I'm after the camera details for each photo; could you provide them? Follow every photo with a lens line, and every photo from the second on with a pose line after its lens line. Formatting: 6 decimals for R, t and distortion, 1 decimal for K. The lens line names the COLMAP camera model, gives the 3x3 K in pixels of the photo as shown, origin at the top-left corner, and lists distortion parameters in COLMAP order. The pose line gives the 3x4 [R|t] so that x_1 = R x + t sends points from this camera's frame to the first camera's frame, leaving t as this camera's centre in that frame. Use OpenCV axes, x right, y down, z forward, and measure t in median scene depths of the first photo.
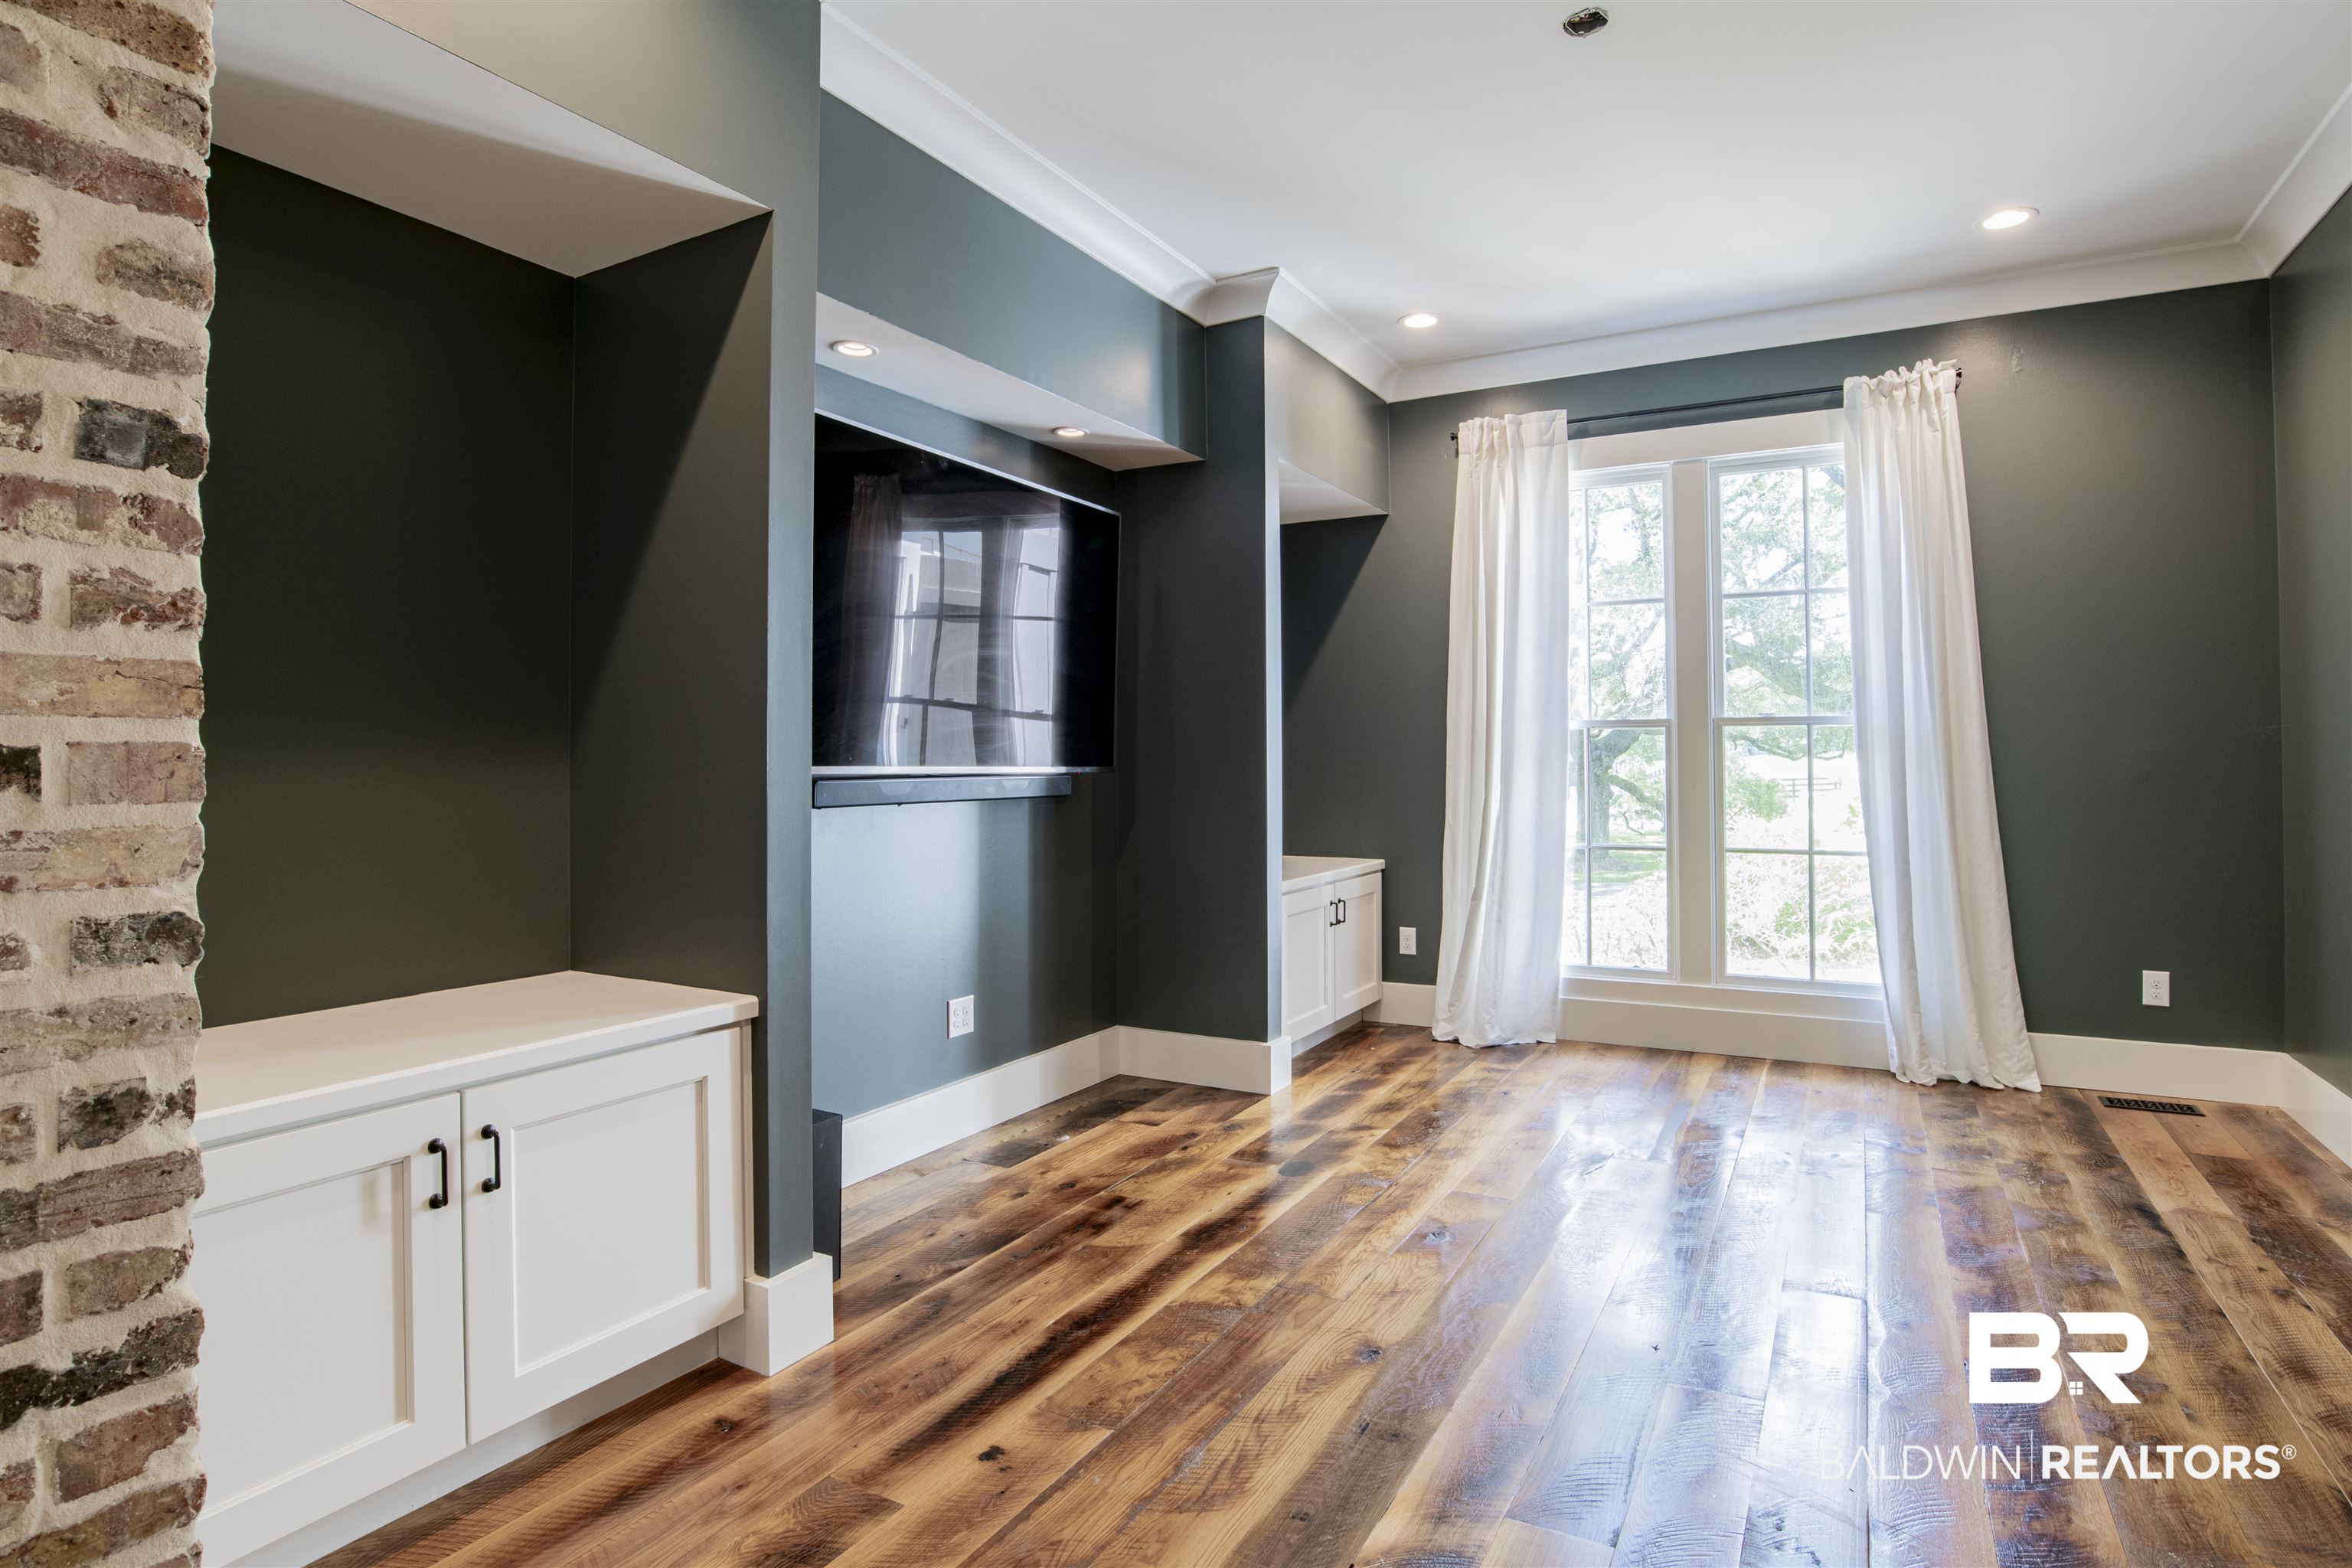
lens RADIAL K [[1254.0, 0, 1173.1], [0, 1254.0, 738.2], [0, 0, 1]] dist [-0.061762, 0.020217]
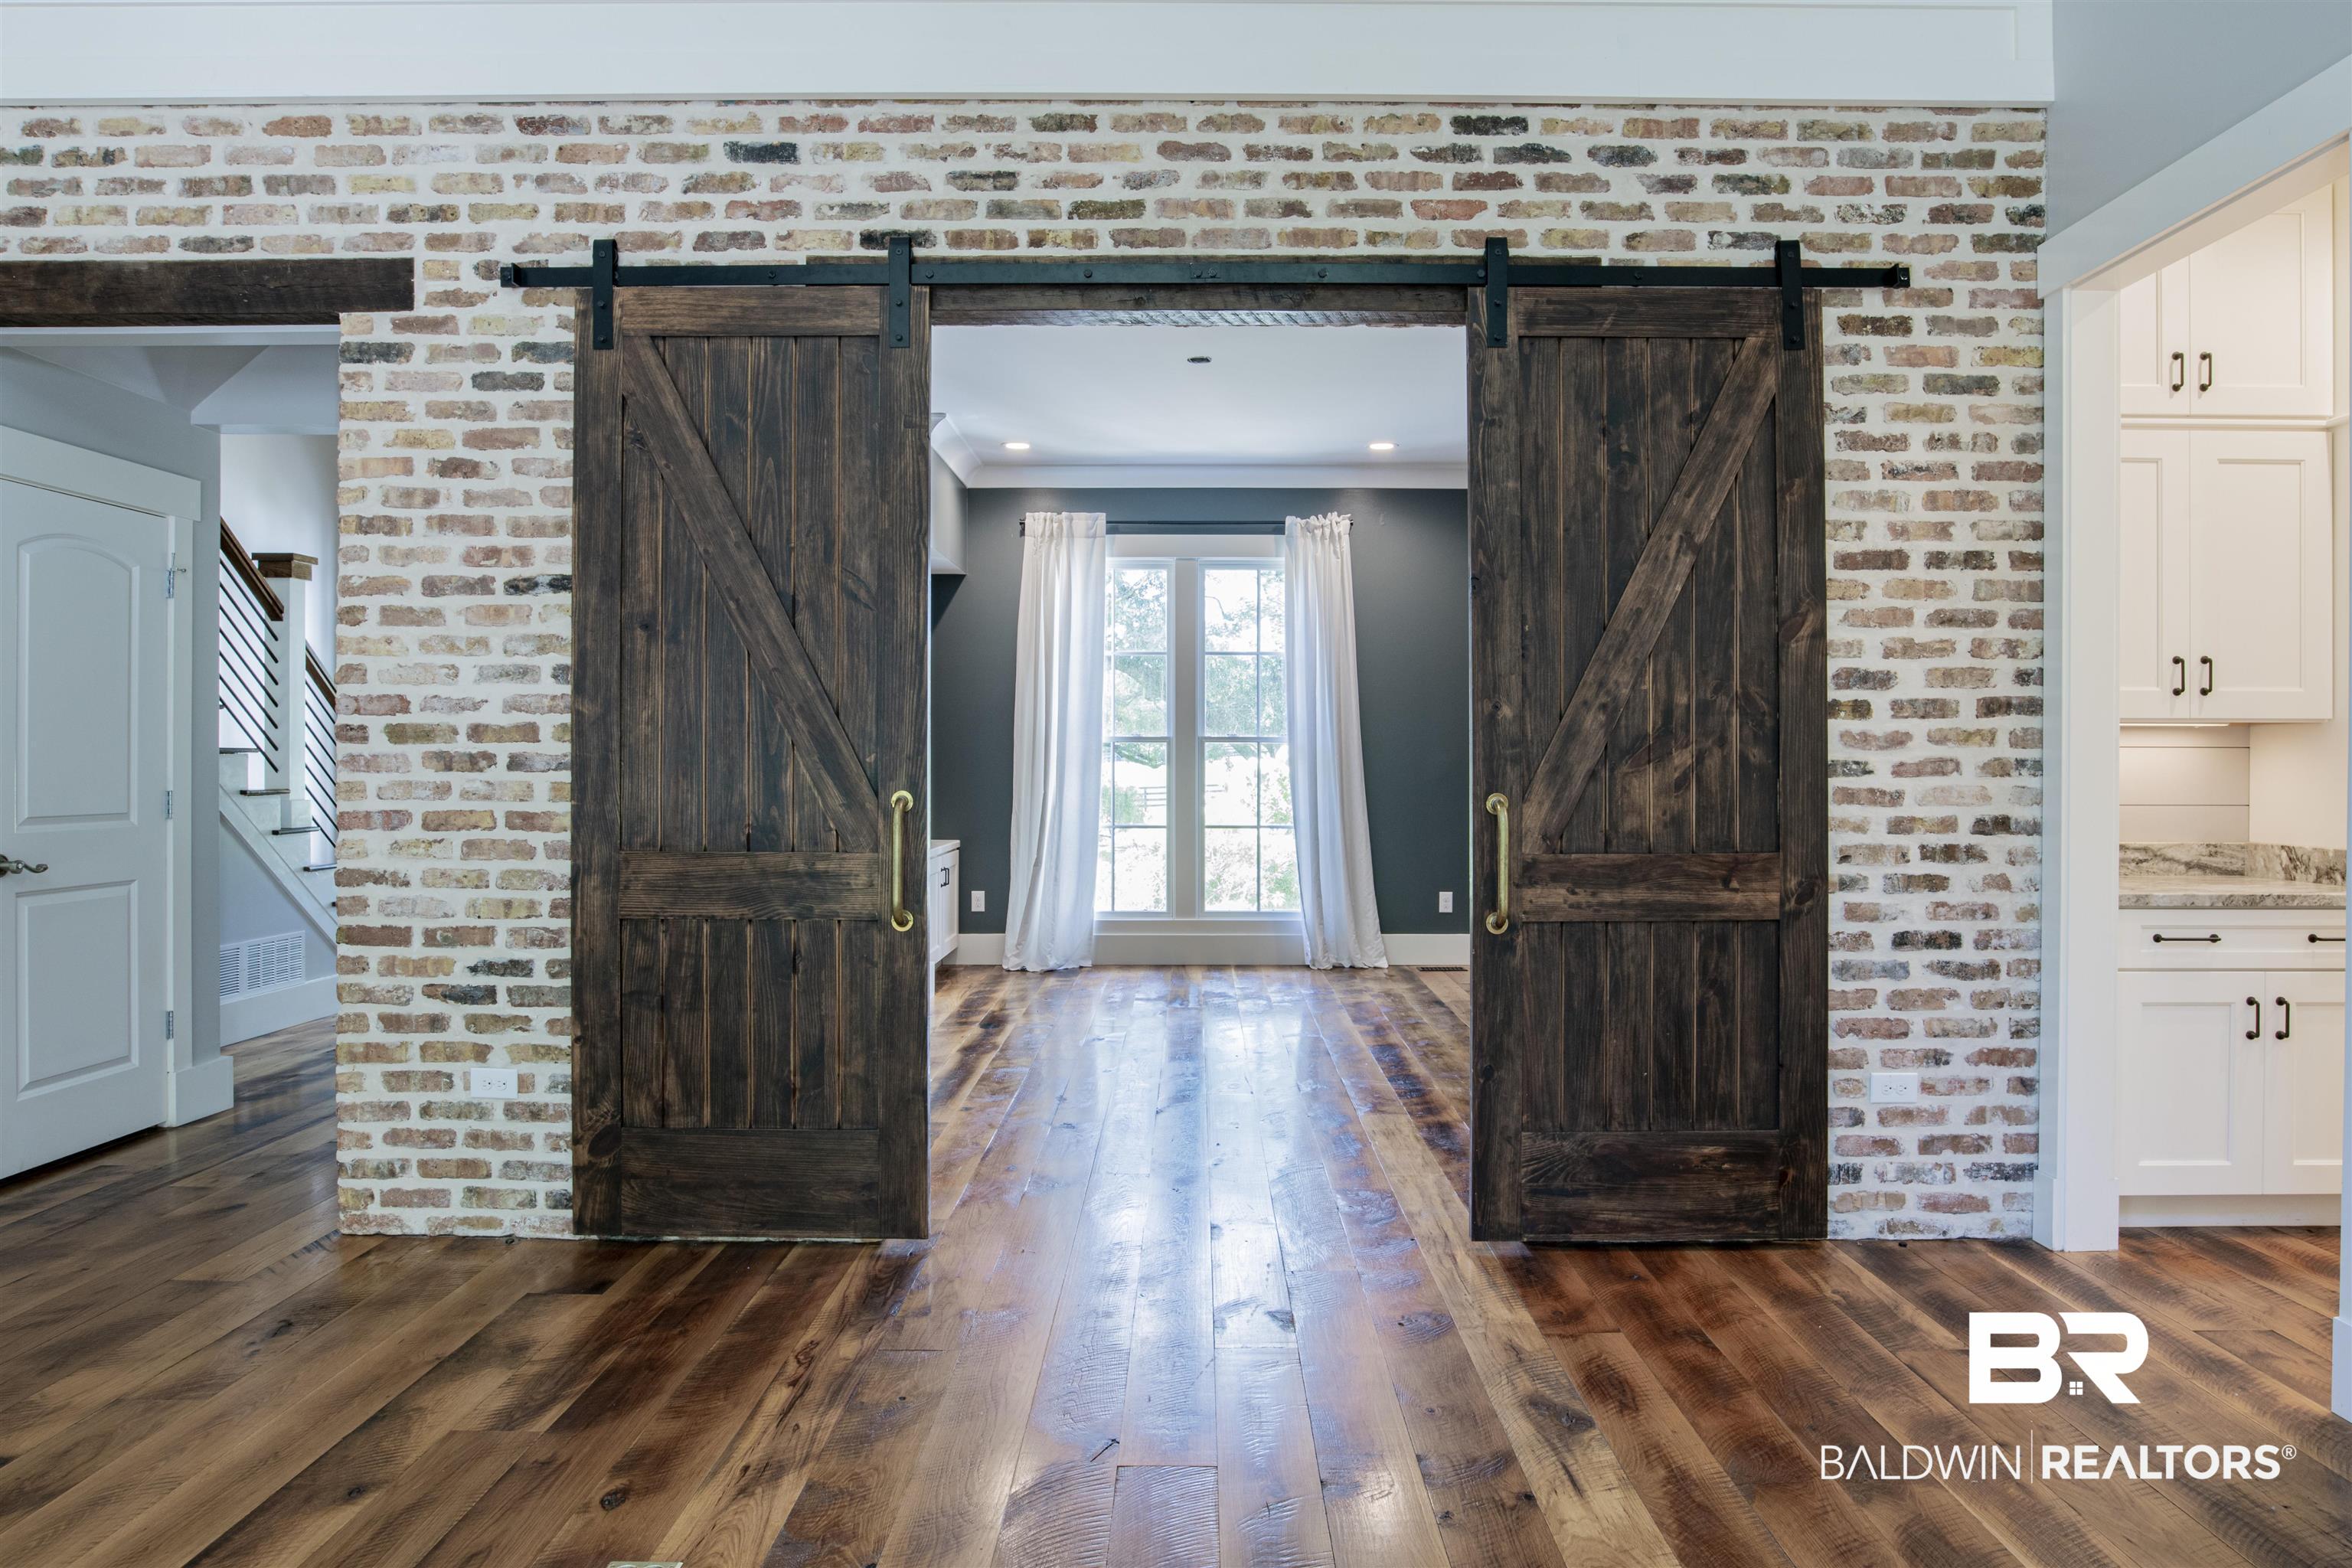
lens RADIAL K [[1437.3, 0, 1184.0], [0, 1437.3, 780.3], [0, 0, 1]] dist [-0.041284, 0.009403]
pose [[0.882807, 0.001620, 0.469734, -0.393146], [-0.014491, 0.999612, 0.023788, -0.005048], [-0.469513, -0.027808, 0.882487, -0.512216]]
